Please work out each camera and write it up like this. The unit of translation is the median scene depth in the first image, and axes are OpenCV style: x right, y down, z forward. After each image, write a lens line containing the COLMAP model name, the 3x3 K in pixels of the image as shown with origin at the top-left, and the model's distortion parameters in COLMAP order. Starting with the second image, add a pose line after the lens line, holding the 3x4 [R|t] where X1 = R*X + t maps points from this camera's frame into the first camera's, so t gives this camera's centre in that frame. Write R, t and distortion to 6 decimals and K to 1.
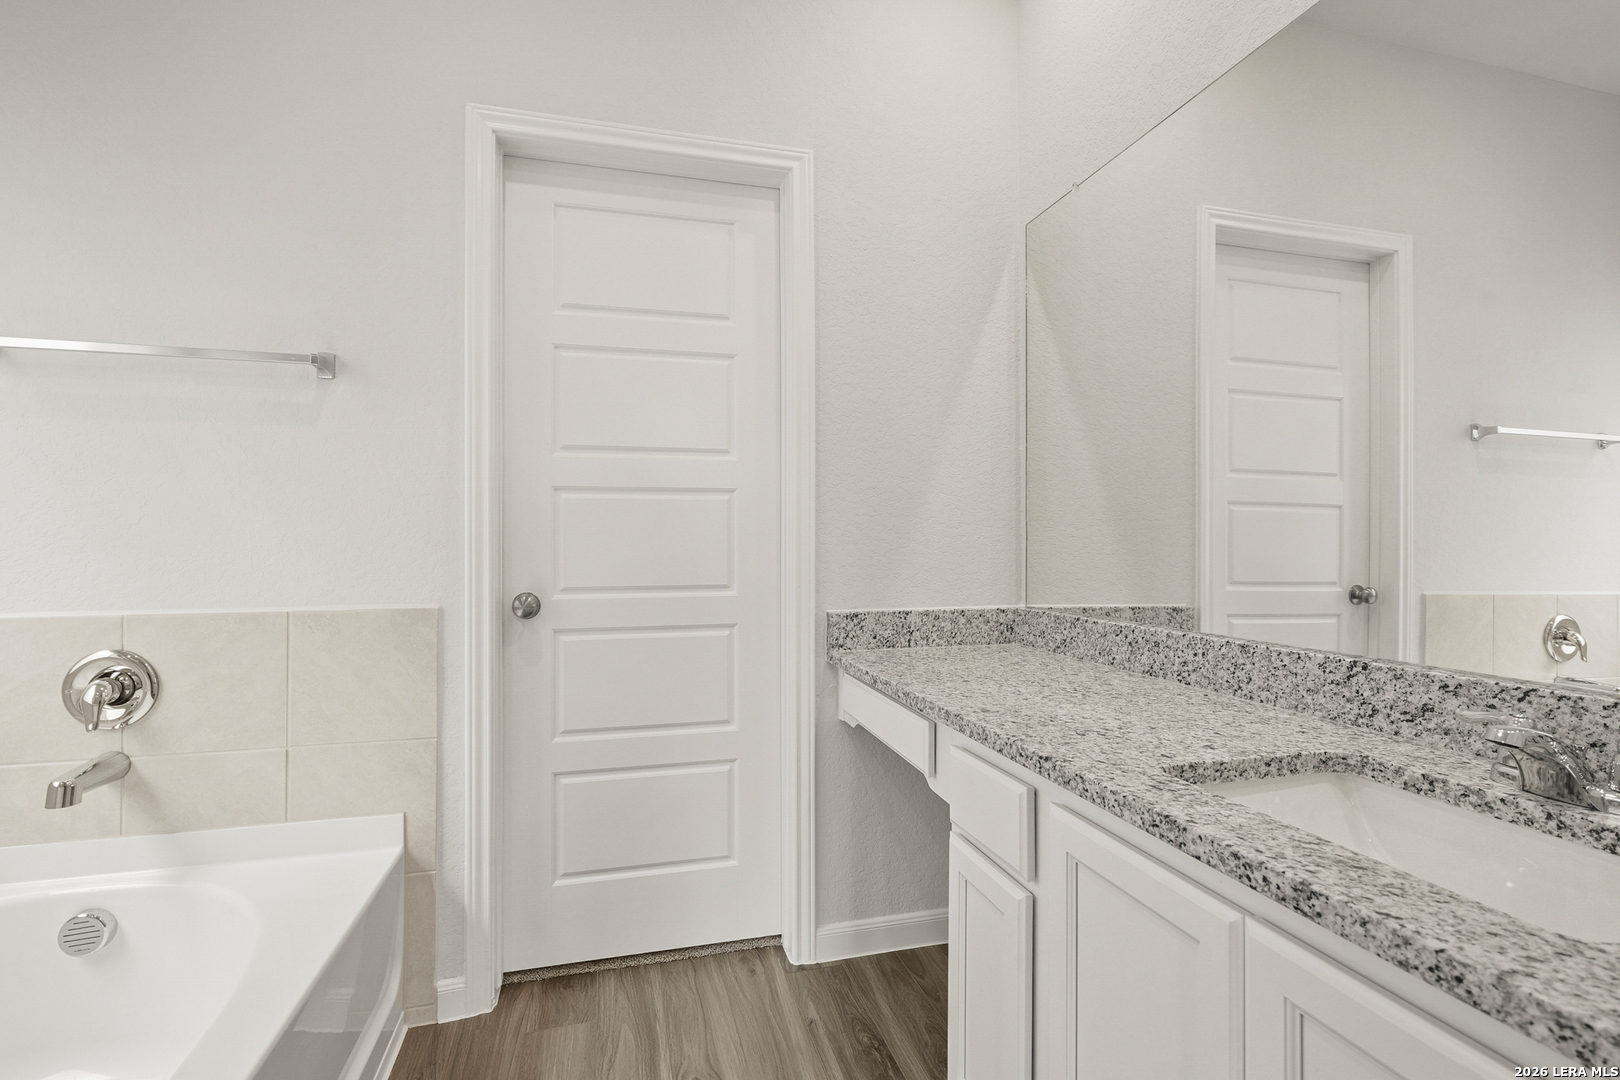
lens RADIAL K [[776.2, 0, 813.6], [0, 776.2, 539.1], [0, 0, 1]] dist [-0.001161, -0.001072]
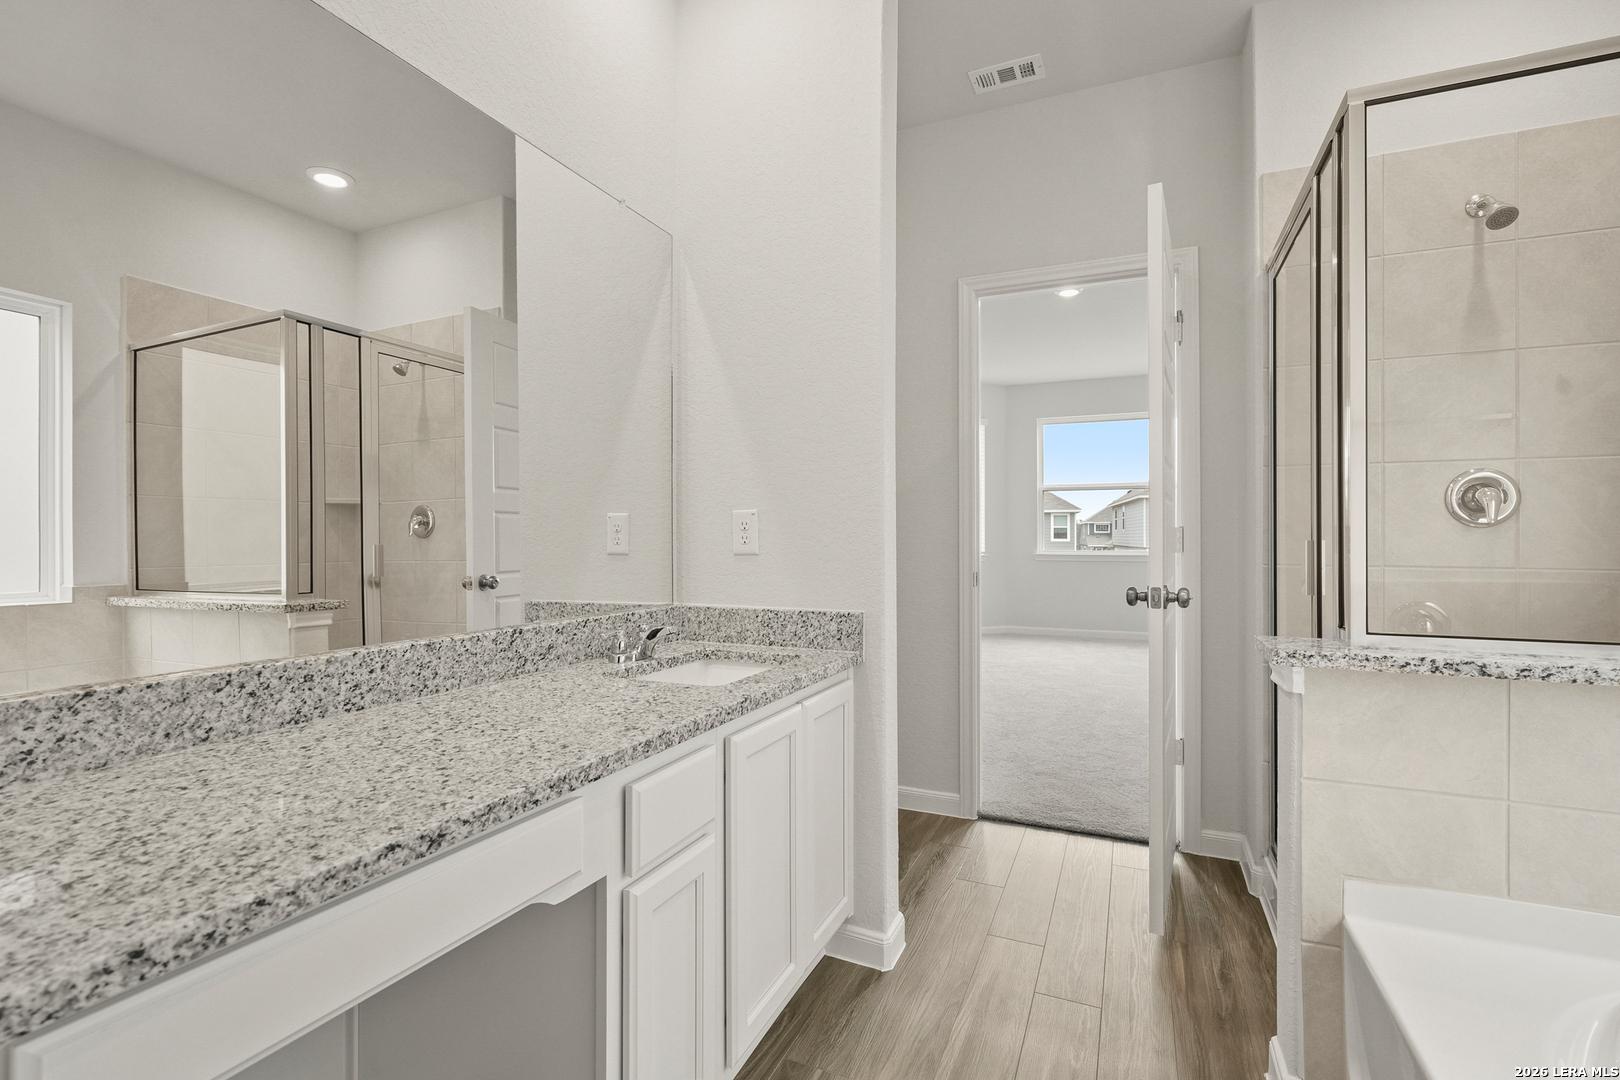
lens RADIAL K [[776.2, 0, 811.7], [0, 776.2, 538.8], [0, 0, 1]] dist [-0.001161, -0.001072]
pose [[-0.789966, -0.001383, 0.613149, -0.483149], [-0.005207, 0.999977, -0.004453, -0.000652], [-0.613129, -0.006710, -0.789955, 1.513764]]
